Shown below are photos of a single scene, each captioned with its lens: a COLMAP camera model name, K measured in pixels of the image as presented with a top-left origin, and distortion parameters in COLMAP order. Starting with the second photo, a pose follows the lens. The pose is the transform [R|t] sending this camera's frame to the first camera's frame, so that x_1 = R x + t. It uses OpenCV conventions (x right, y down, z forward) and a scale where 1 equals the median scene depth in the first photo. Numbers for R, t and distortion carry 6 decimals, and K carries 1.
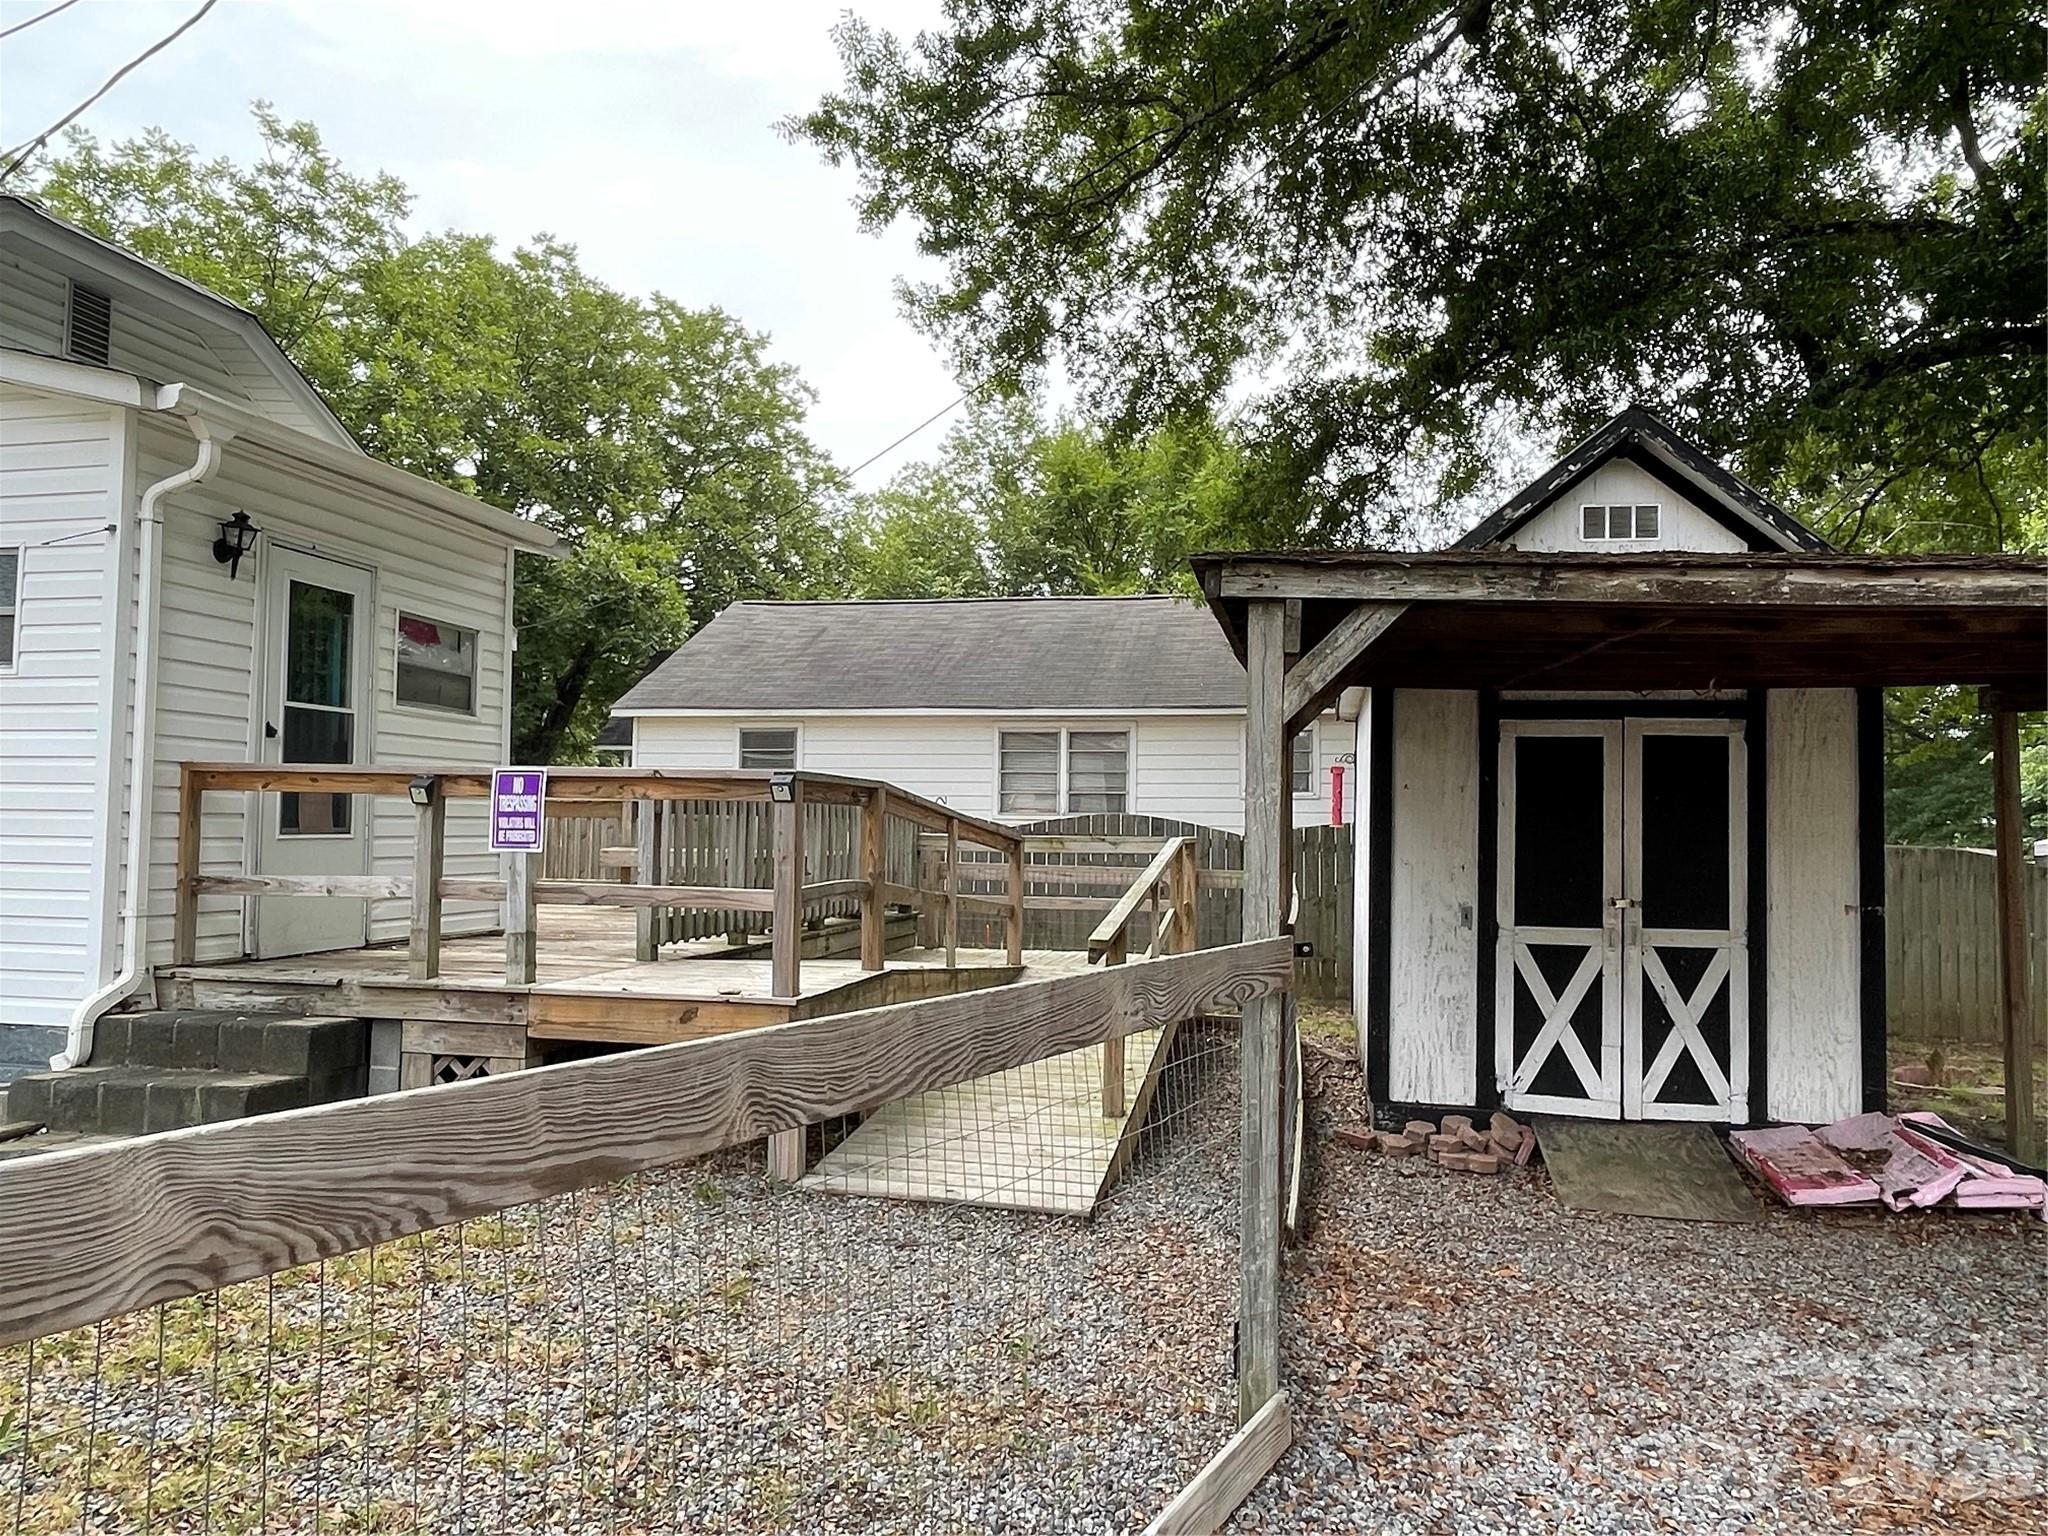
lens RADIAL K [[1470.0, 0, 1026.6], [0, 1470.0, 749.7], [0, 0, 1]] dist [0.019061, -0.036424]
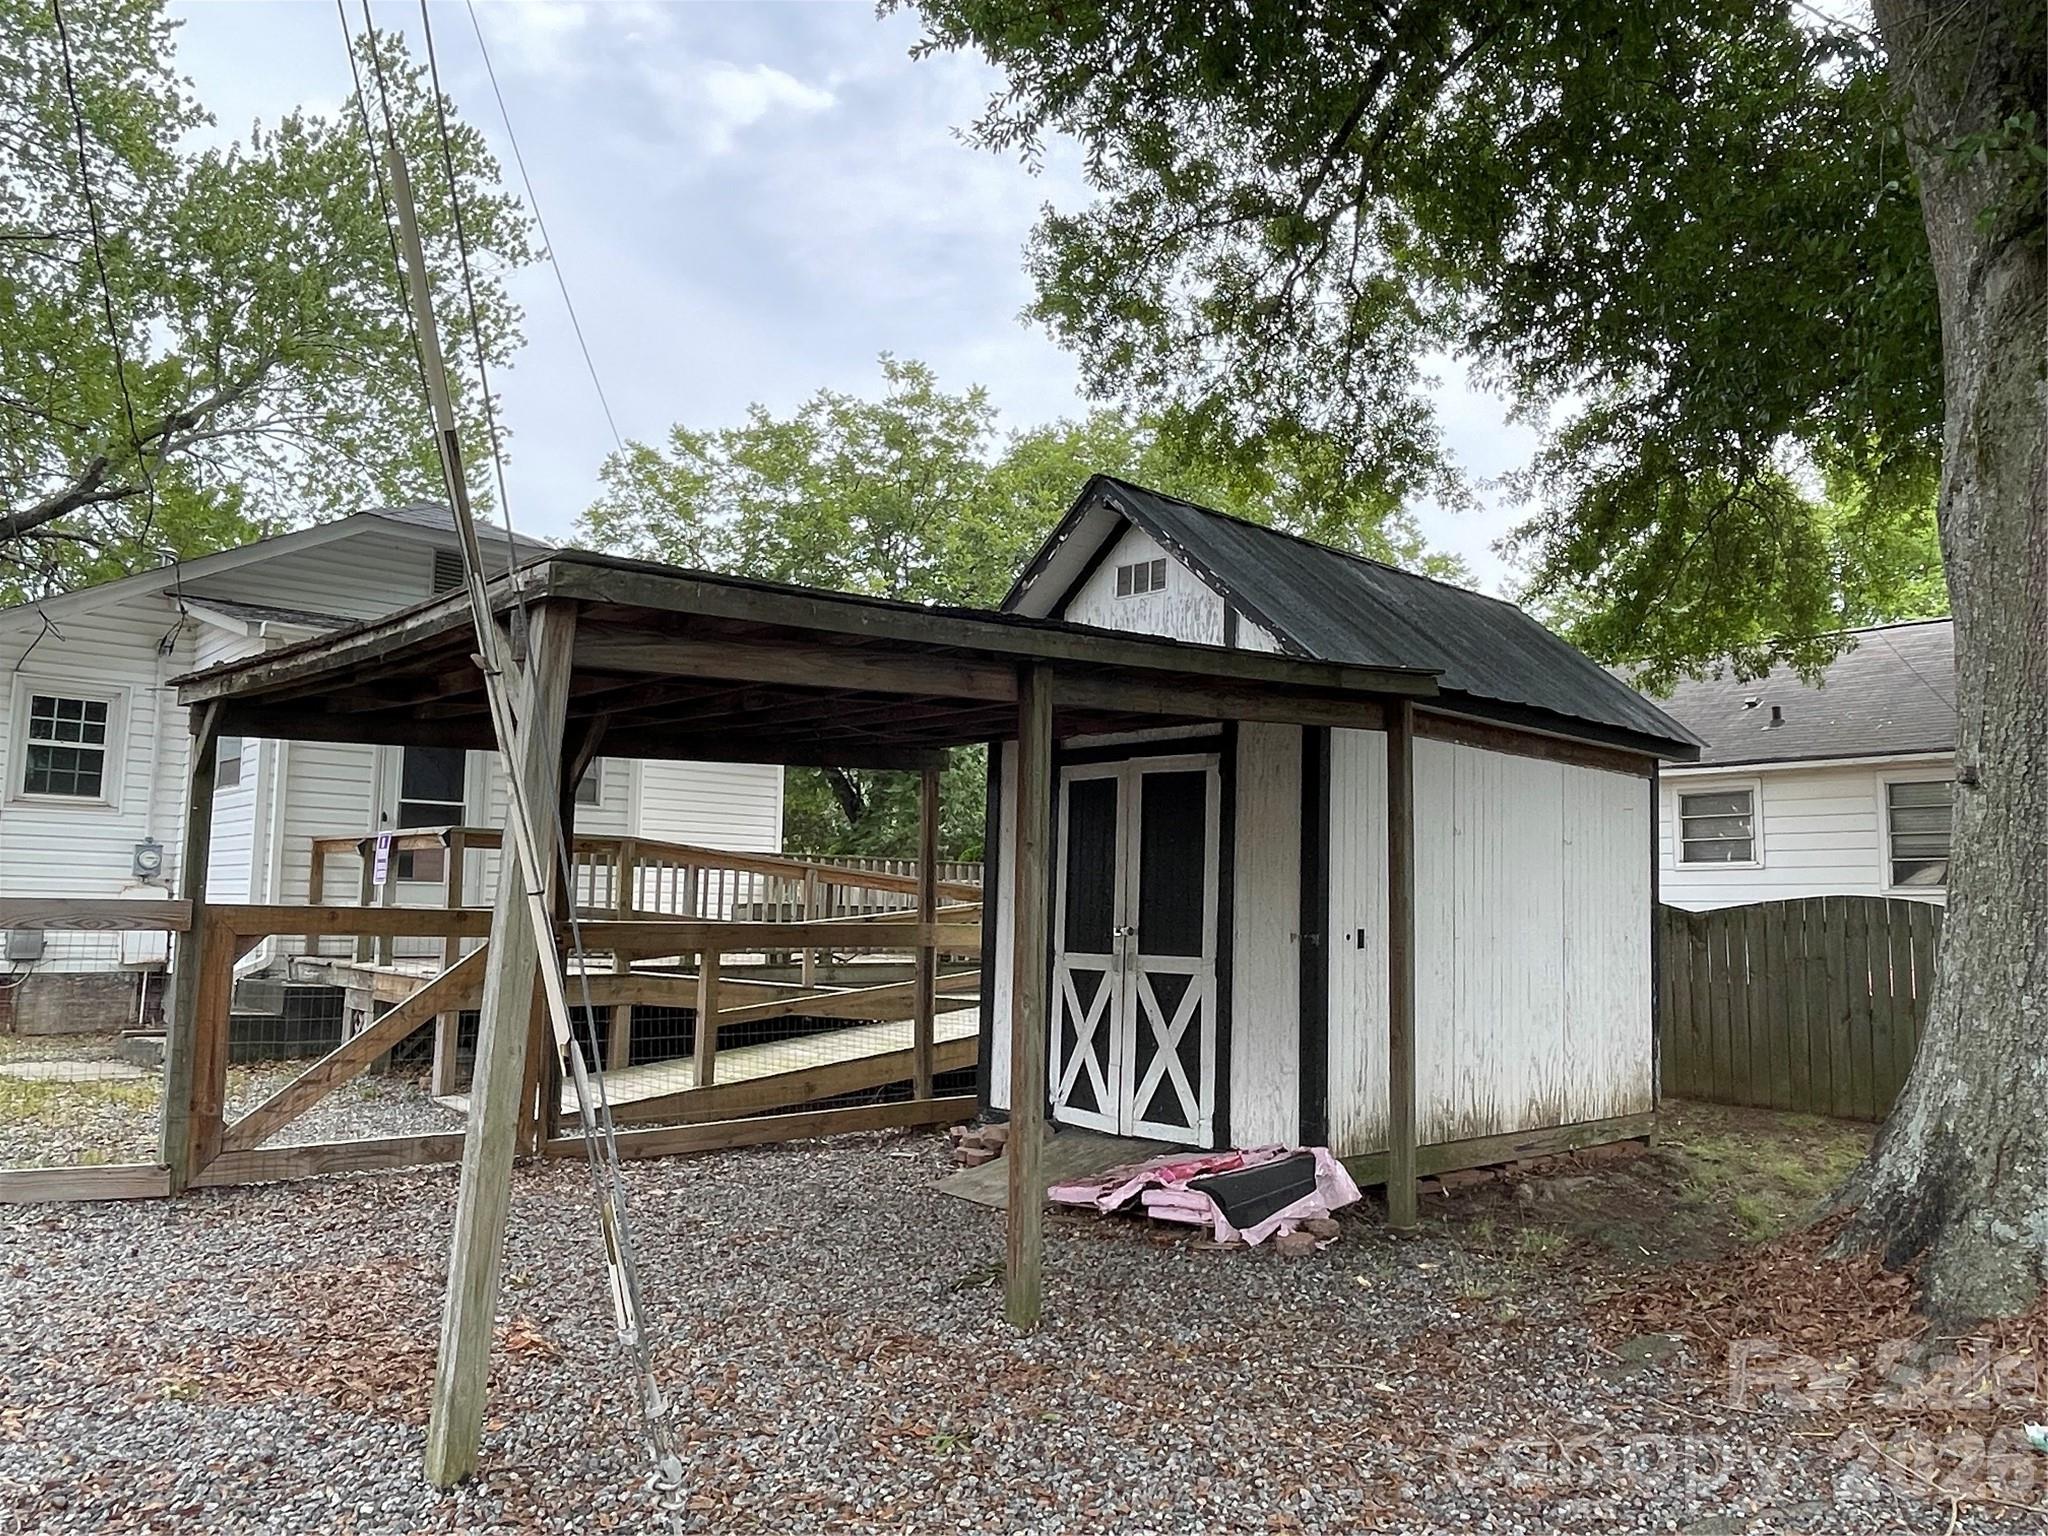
lens RADIAL K [[1470.0, 0, 1030.5], [0, 1470.0, 762.1], [0, 0, 1]] dist [0.019061, -0.036424]
pose [[0.807326, -0.060245, -0.587022, 0.966890], [0.024455, 0.997336, -0.068721, 0.052742], [0.589599, 0.041125, 0.806649, 0.092581]]
